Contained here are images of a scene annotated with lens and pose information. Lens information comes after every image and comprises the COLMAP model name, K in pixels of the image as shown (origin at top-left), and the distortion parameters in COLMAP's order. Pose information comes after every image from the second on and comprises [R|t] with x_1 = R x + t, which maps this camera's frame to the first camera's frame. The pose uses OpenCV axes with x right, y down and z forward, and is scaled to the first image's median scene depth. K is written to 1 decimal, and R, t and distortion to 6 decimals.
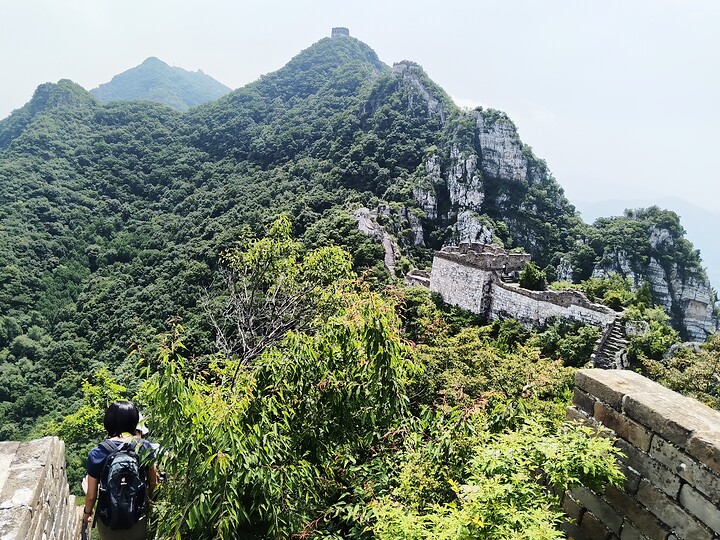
lens RADIAL K [[670.7, 0, 320.3], [0, 670.7, 270.7], [0, 0, 1]] dist [0.020507, 0.004550]
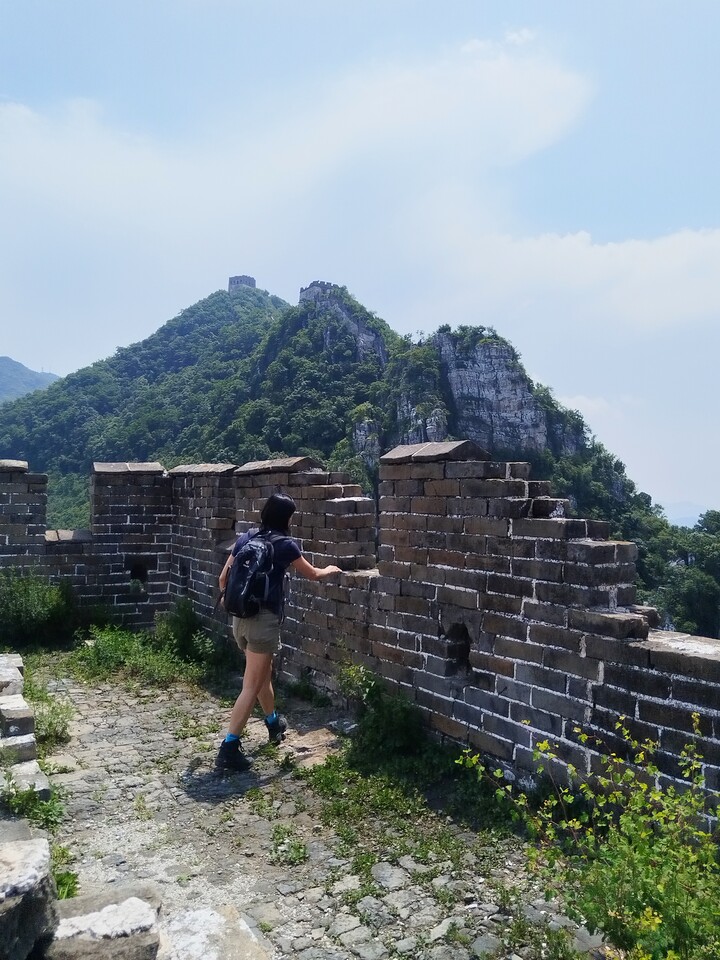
lens RADIAL K [[758.4, 0, 360.0], [0, 758.4, 508.0], [0, 0, 1]] dist [0.000046, -0.001691]
pose [[0.995823, -0.056924, 0.071383, 0.110251], [0.068005, 0.984127, -0.163921, -0.008389], [-0.060919, 0.168091, 0.983887, 0.407070]]
